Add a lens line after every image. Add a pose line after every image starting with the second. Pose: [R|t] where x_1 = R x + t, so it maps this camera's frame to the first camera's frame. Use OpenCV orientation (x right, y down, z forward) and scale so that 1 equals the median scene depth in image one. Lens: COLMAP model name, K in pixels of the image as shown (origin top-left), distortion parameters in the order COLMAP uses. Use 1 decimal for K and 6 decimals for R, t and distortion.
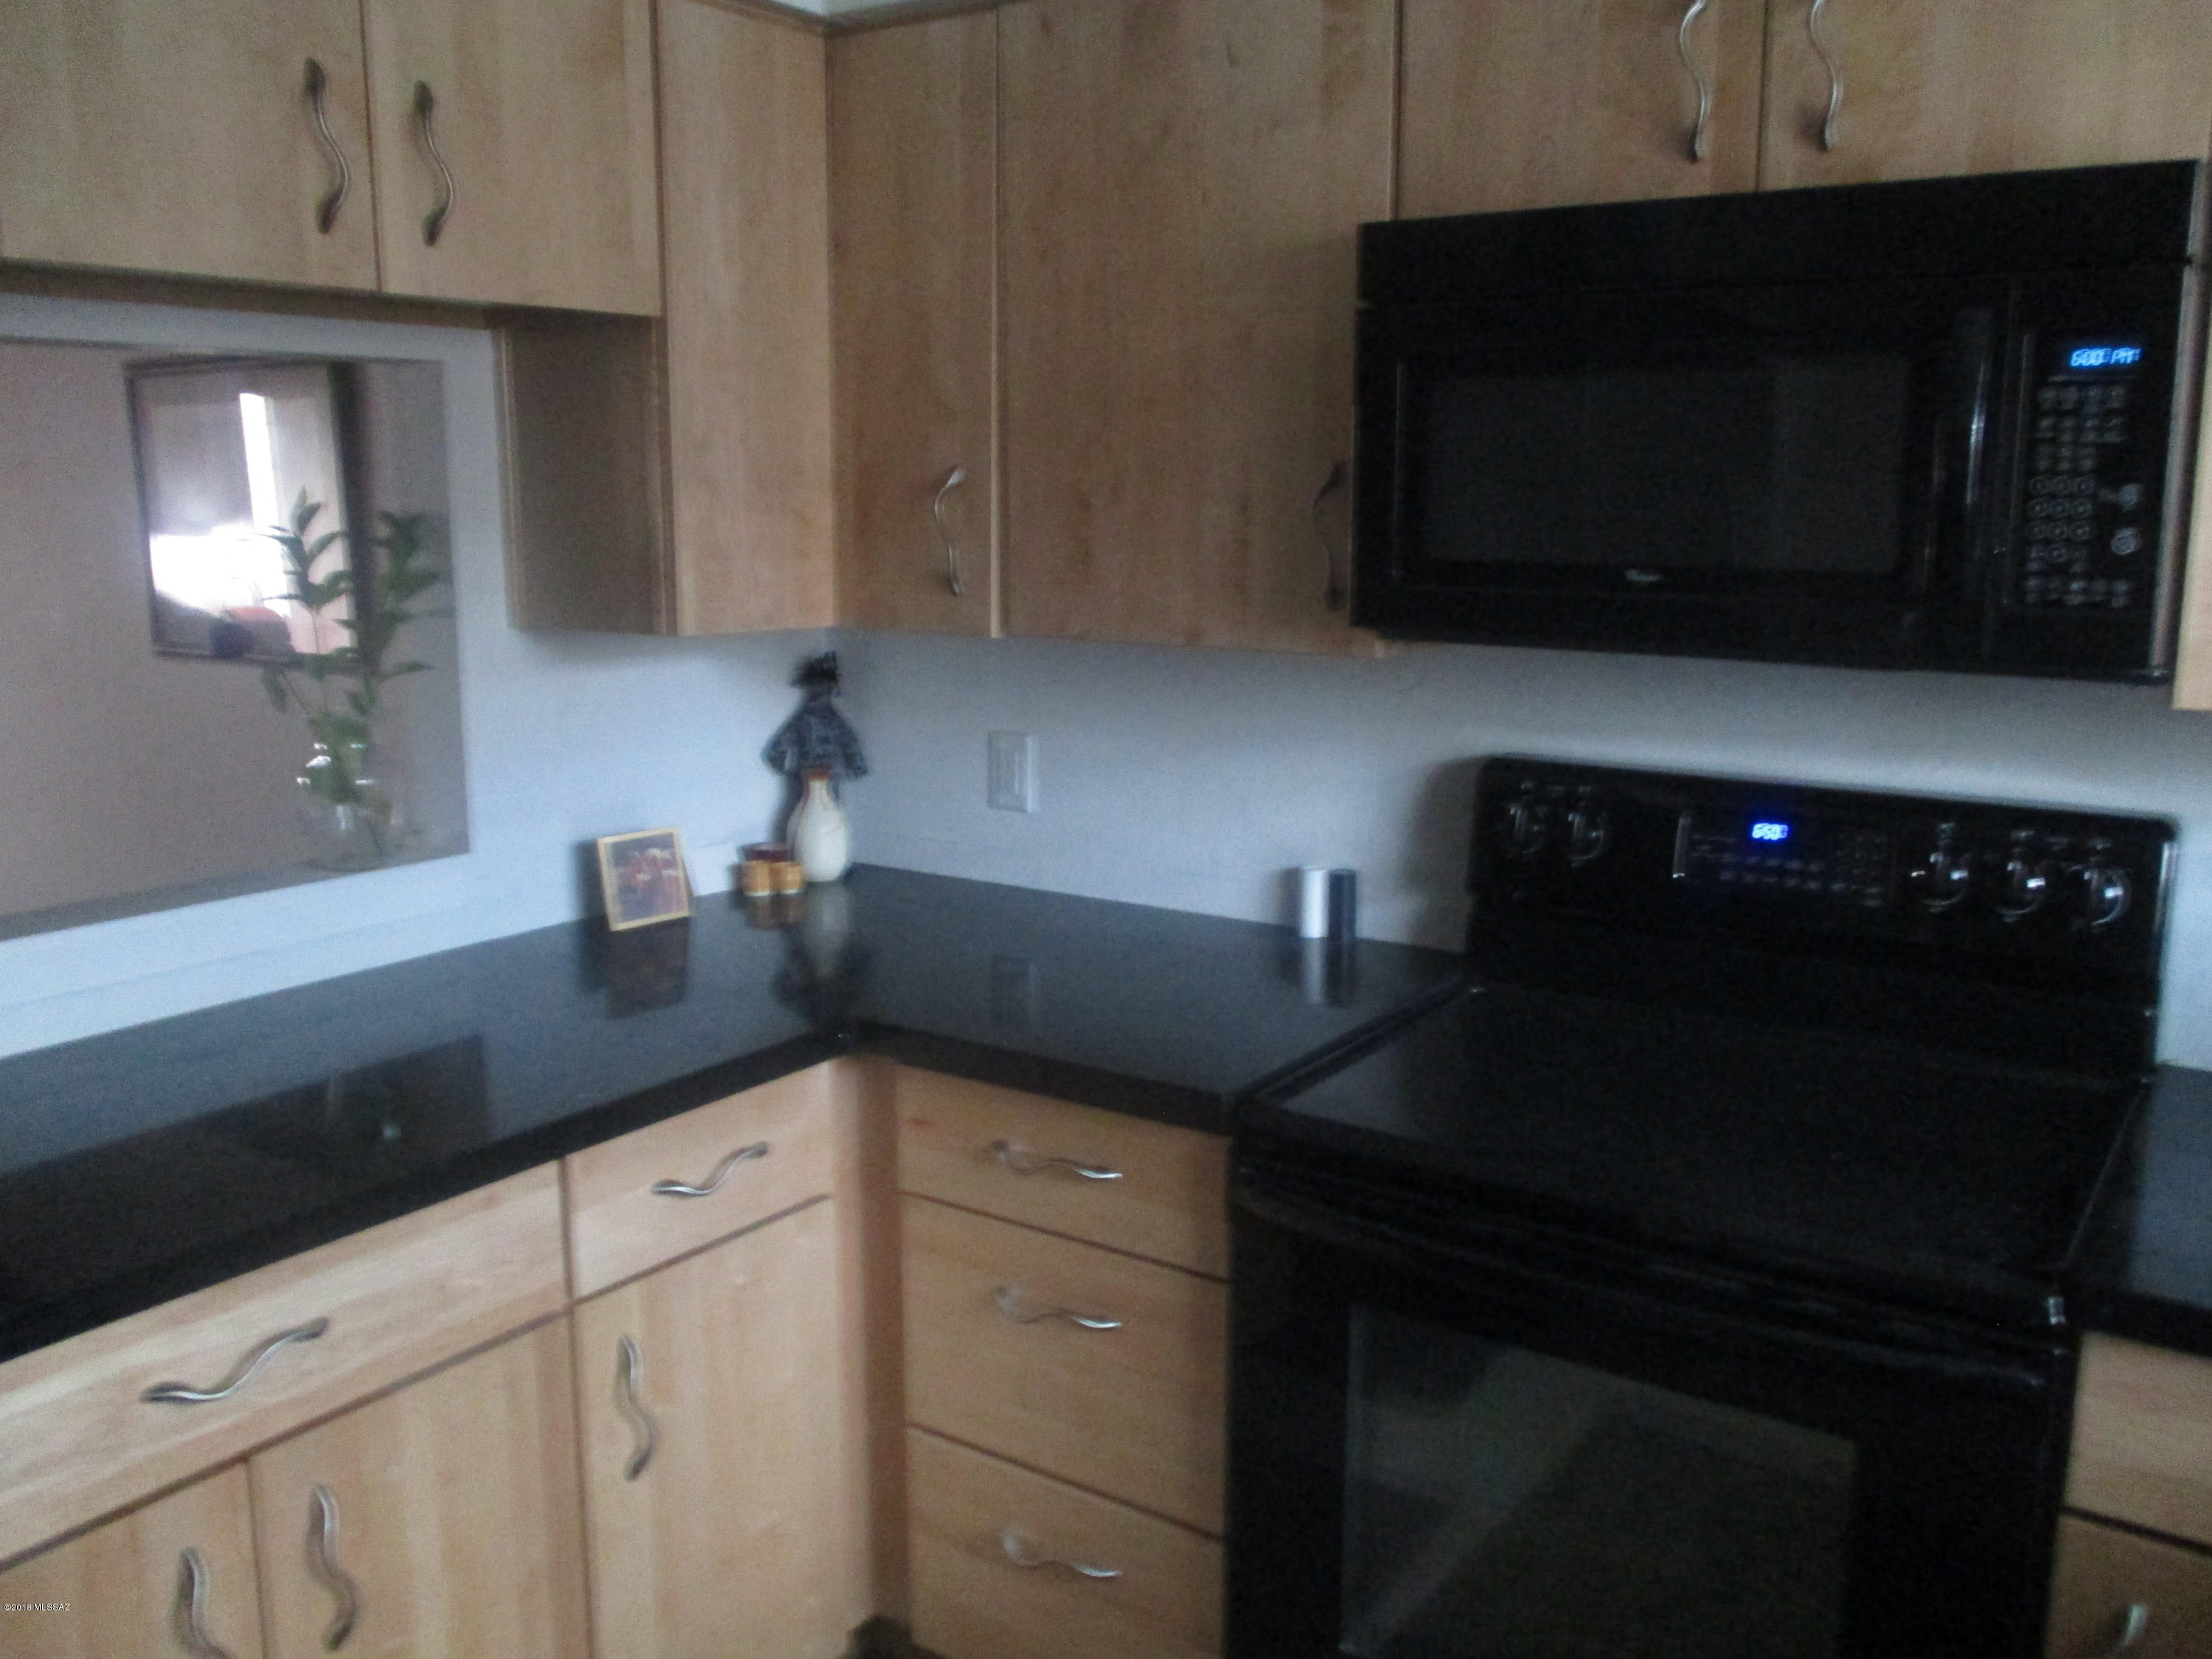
lens RADIAL K [[1869.3, 0, 1106.0], [0, 1869.3, 829.5], [0, 0, 1]] dist [-0.002850, 0.002067]
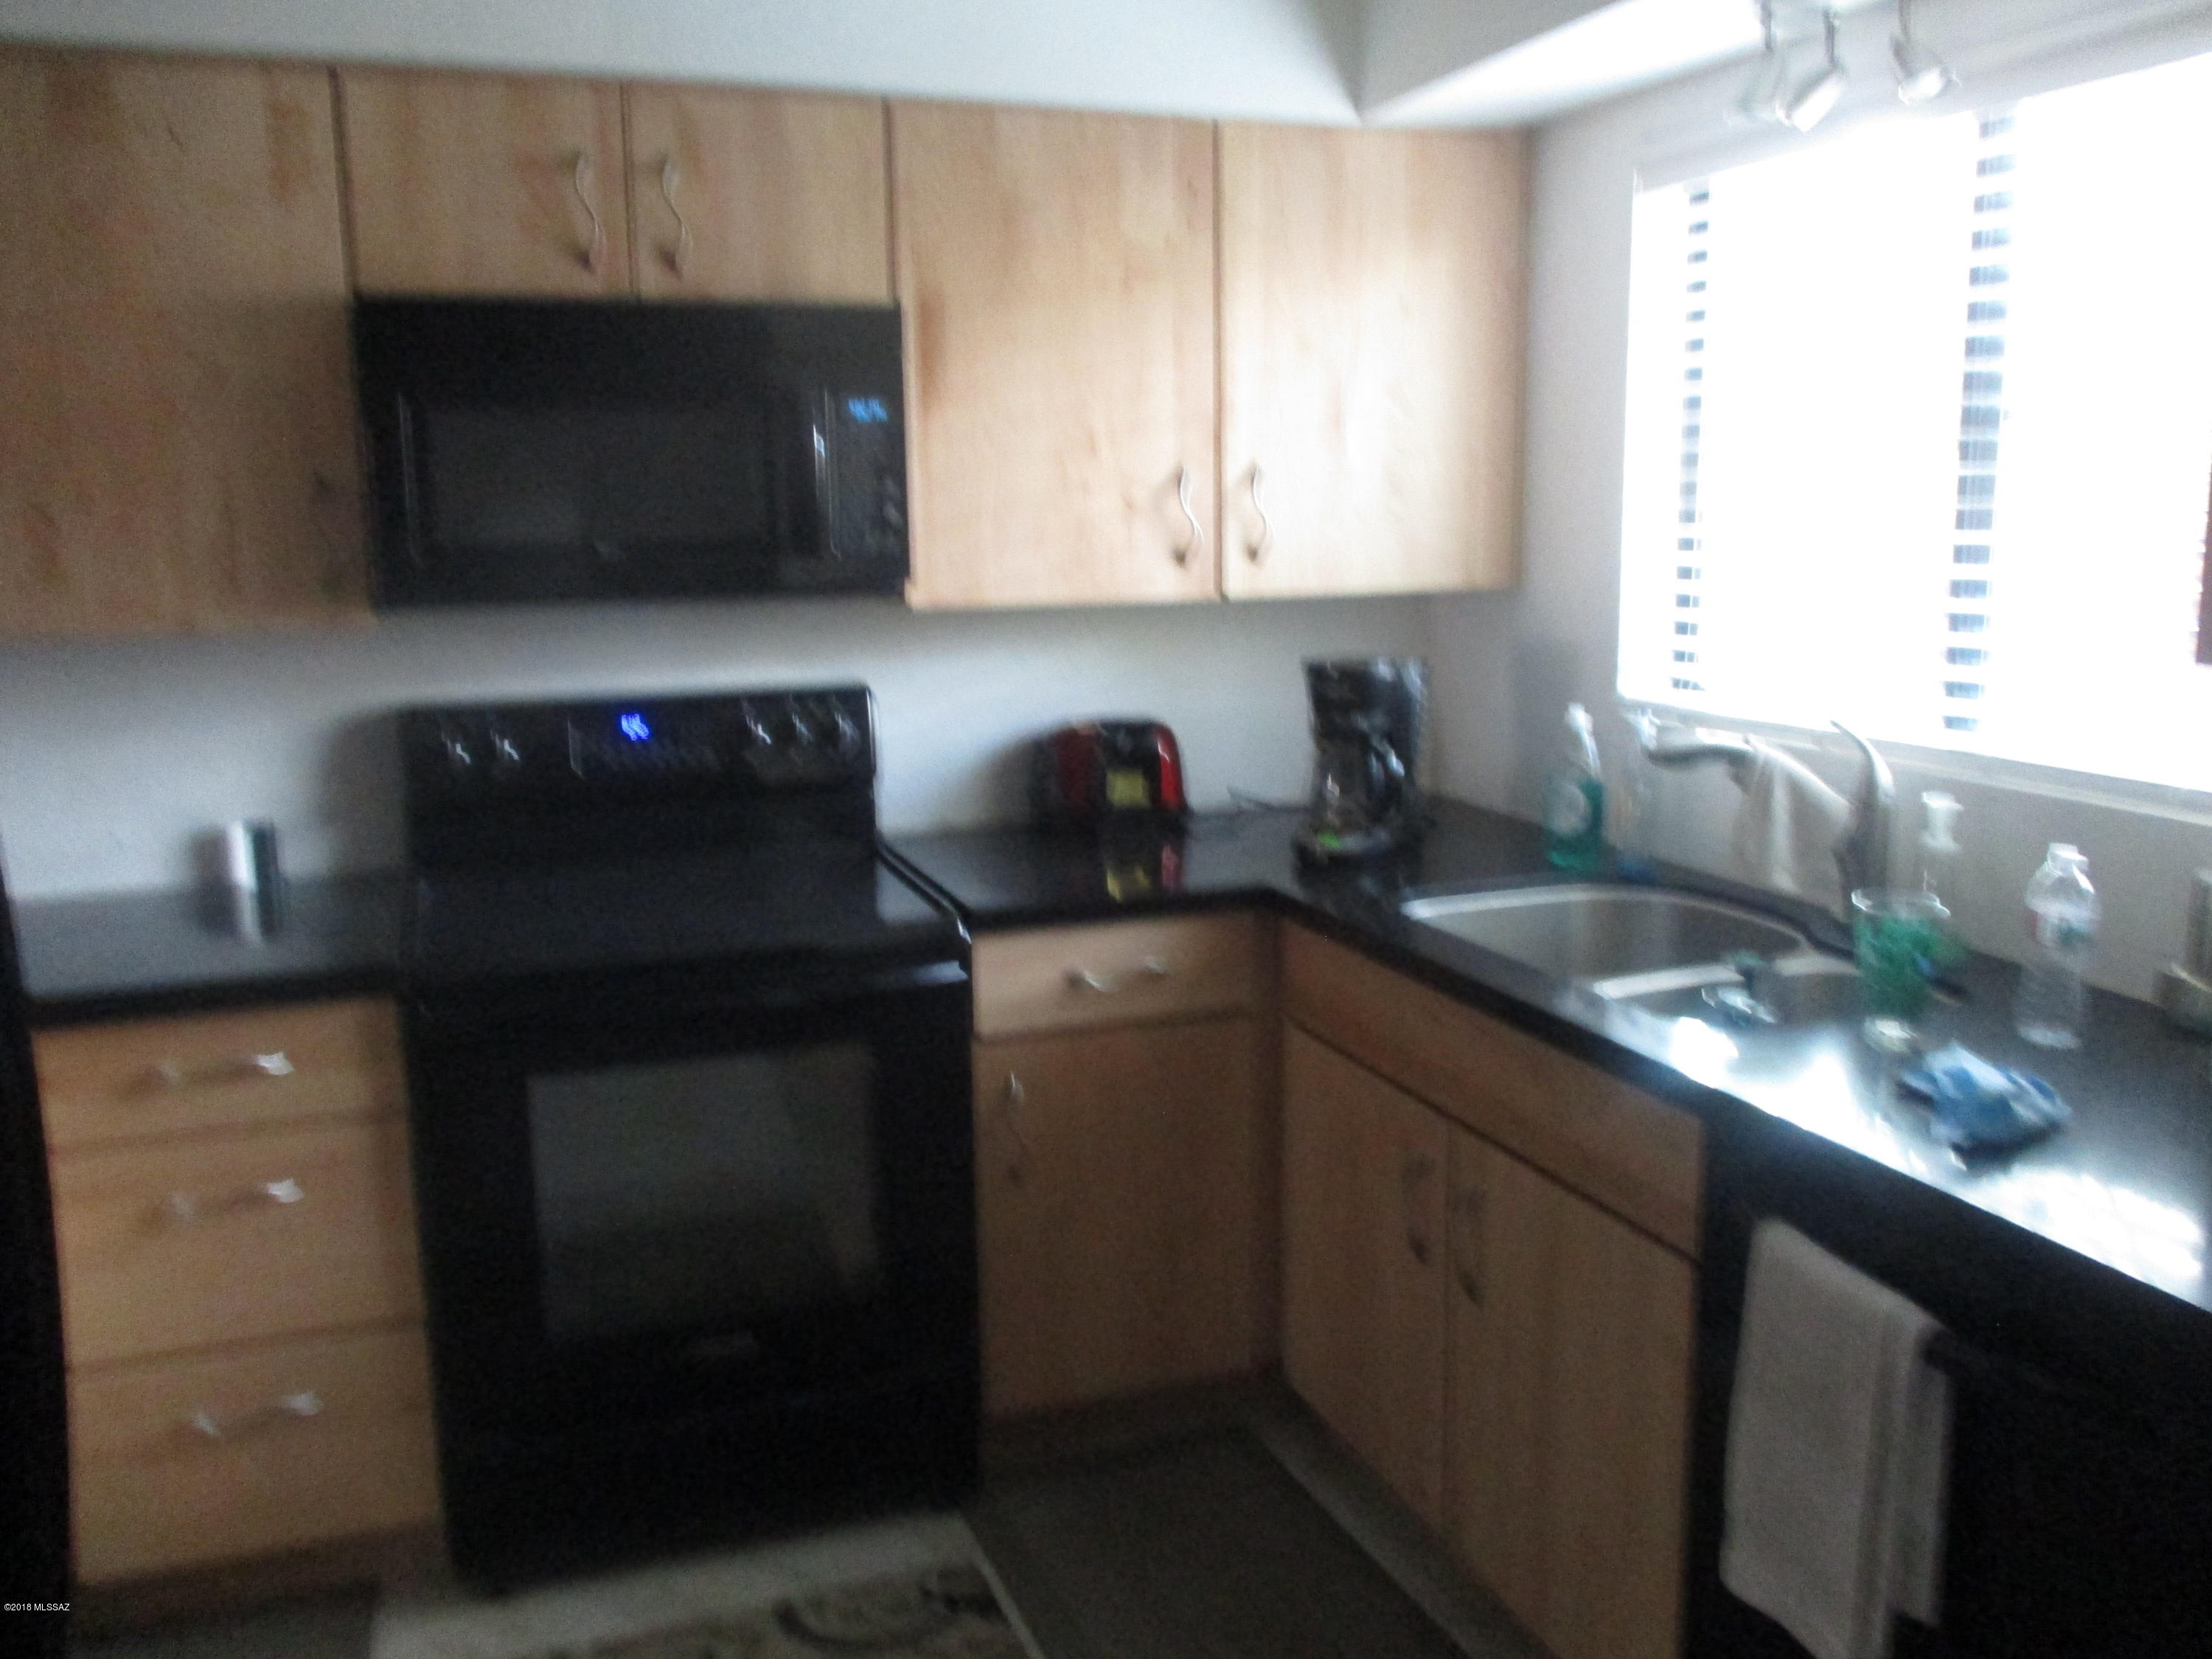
lens RADIAL K [[1869.3, 0, 1106.0], [0, 1869.3, 829.5], [0, 0, 1]] dist [-0.002850, 0.002067]
pose [[0.587147, -0.154641, 0.794572, -0.629818], [0.167571, 0.983540, 0.067592, 0.044464], [-0.791946, 0.093460, 0.603396, -0.165552]]
